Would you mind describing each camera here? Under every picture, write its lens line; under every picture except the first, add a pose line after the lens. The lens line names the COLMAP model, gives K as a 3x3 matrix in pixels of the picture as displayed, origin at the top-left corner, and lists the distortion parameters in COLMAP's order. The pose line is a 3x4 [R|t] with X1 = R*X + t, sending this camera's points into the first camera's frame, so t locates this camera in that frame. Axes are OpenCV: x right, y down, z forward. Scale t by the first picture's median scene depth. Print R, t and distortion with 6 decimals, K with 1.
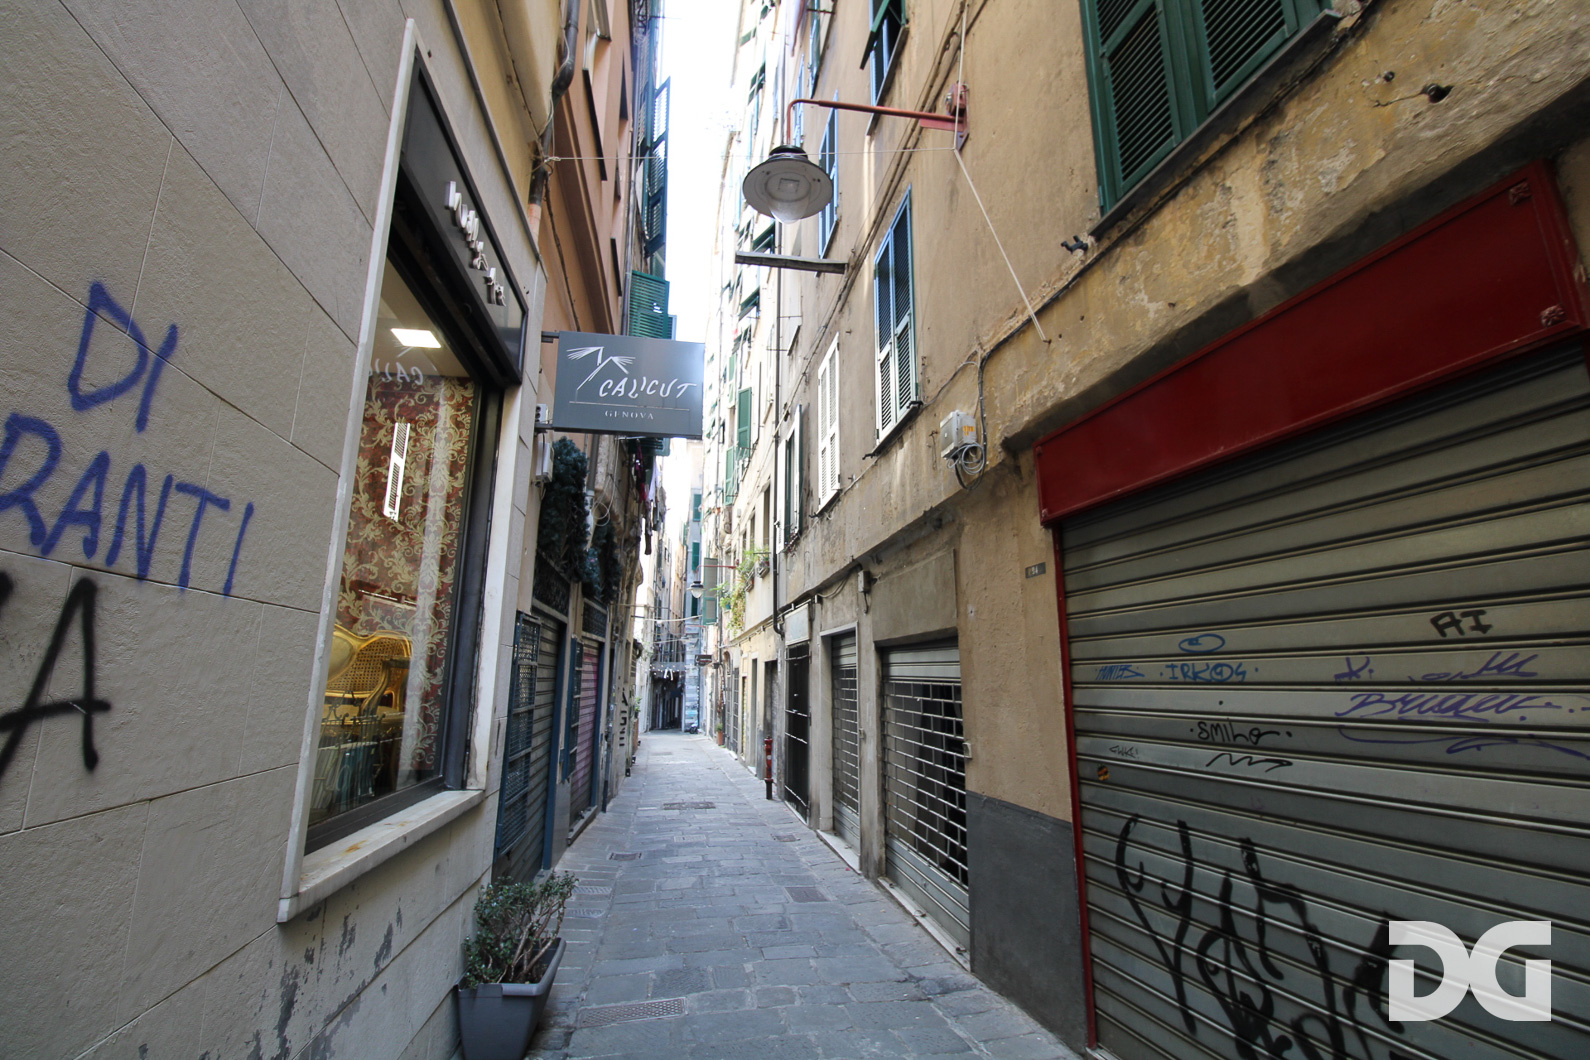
lens RADIAL K [[748.0, 0, 786.1], [0, 748.0, 515.4], [0, 0, 1]] dist [-0.002800, -0.000210]
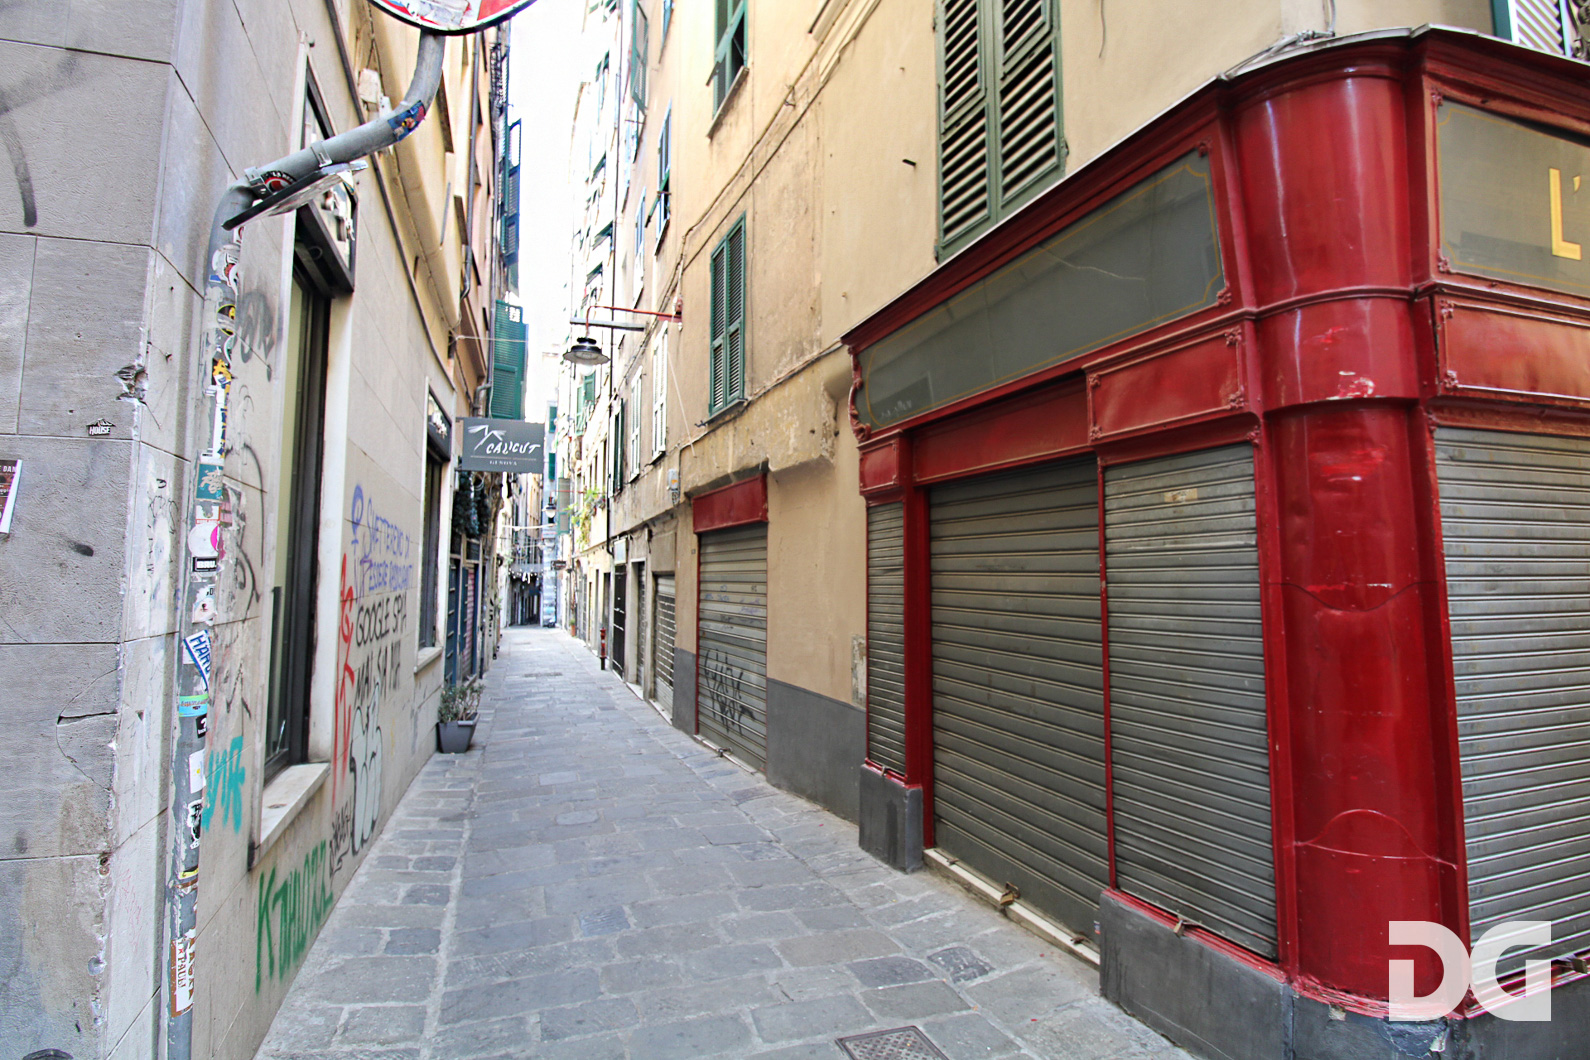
lens RADIAL K [[738.2, 0, 795.0], [0, 738.2, 530.0], [0, 0, 1]] dist [-0.001482, -0.000106]
pose [[0.980950, 0.010271, 0.193988, 0.066184], [-0.039885, 0.987975, 0.149382, -0.114722], [-0.190121, -0.154274, 0.969564, -0.418034]]
